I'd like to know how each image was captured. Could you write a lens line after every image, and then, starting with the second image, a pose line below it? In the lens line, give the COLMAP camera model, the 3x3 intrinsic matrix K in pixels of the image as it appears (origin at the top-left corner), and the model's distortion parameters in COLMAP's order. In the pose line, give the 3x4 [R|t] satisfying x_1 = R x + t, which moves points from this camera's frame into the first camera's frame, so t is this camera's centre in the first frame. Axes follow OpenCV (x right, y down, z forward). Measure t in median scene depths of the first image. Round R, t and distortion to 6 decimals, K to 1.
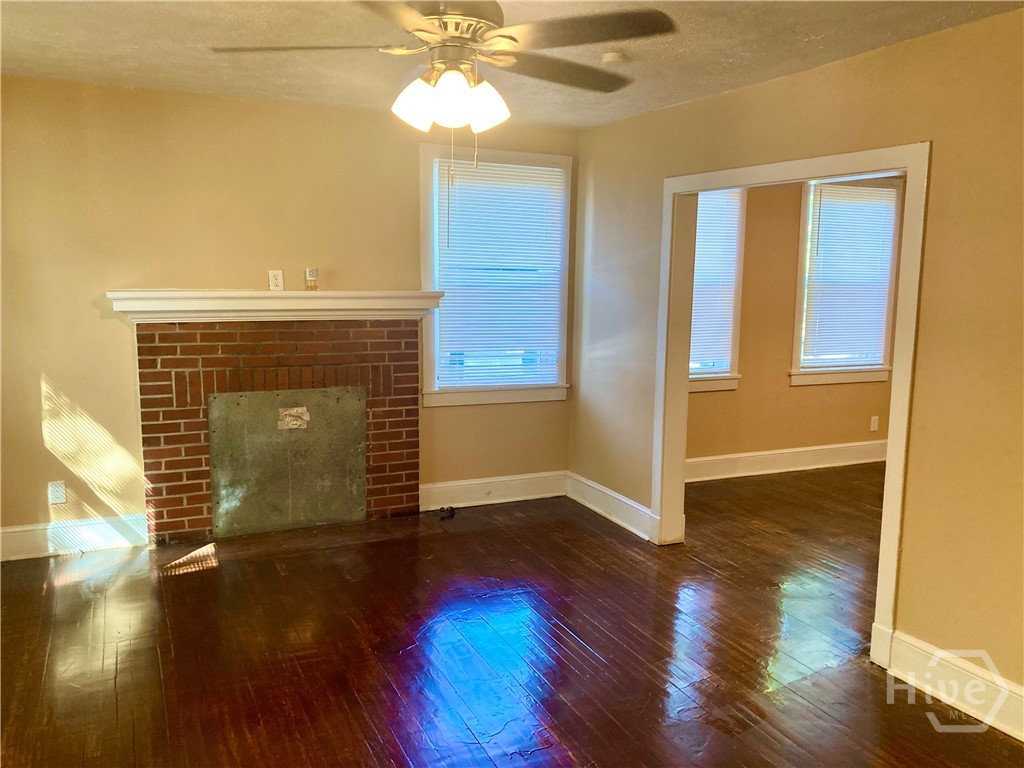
lens RADIAL K [[822.9, 0, 507.6], [0, 822.9, 389.2], [0, 0, 1]] dist [0.013244, -0.007788]
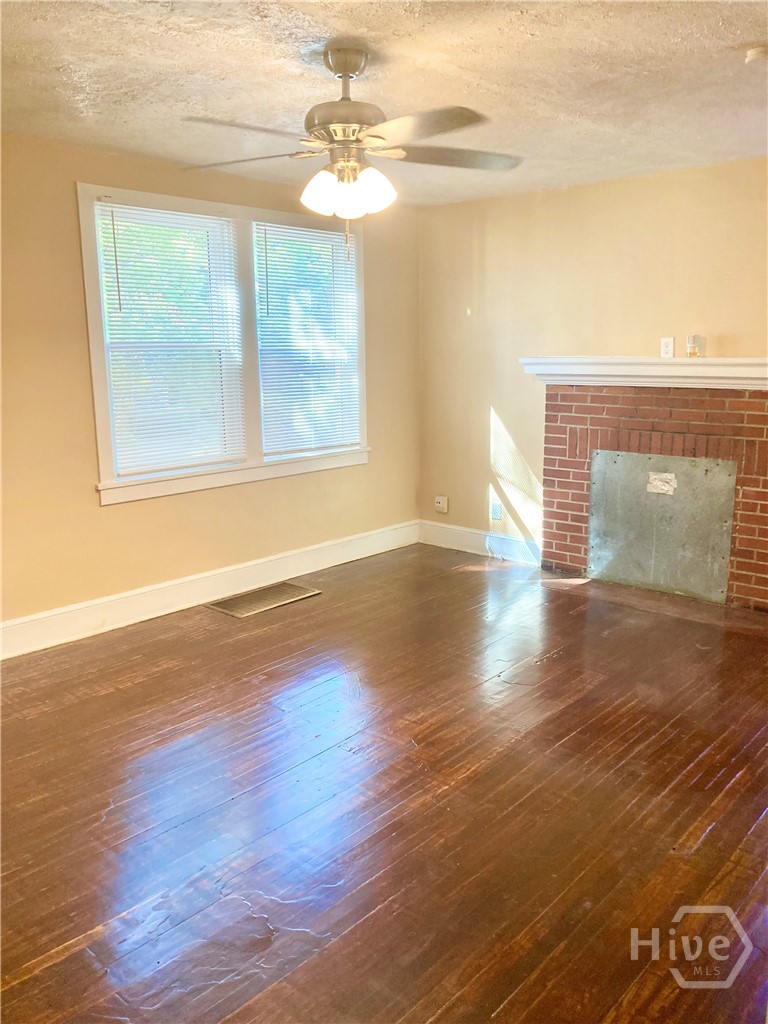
lens RADIAL K [[822.9, 0, 379.0], [0, 822.9, 510.9], [0, 0, 1]] dist [0.013244, -0.007788]
pose [[0.391306, 0.166498, -0.905073, 0.541524], [-0.117530, 0.984485, 0.130293, -0.023430], [0.912724, 0.055389, 0.404804, 0.268300]]
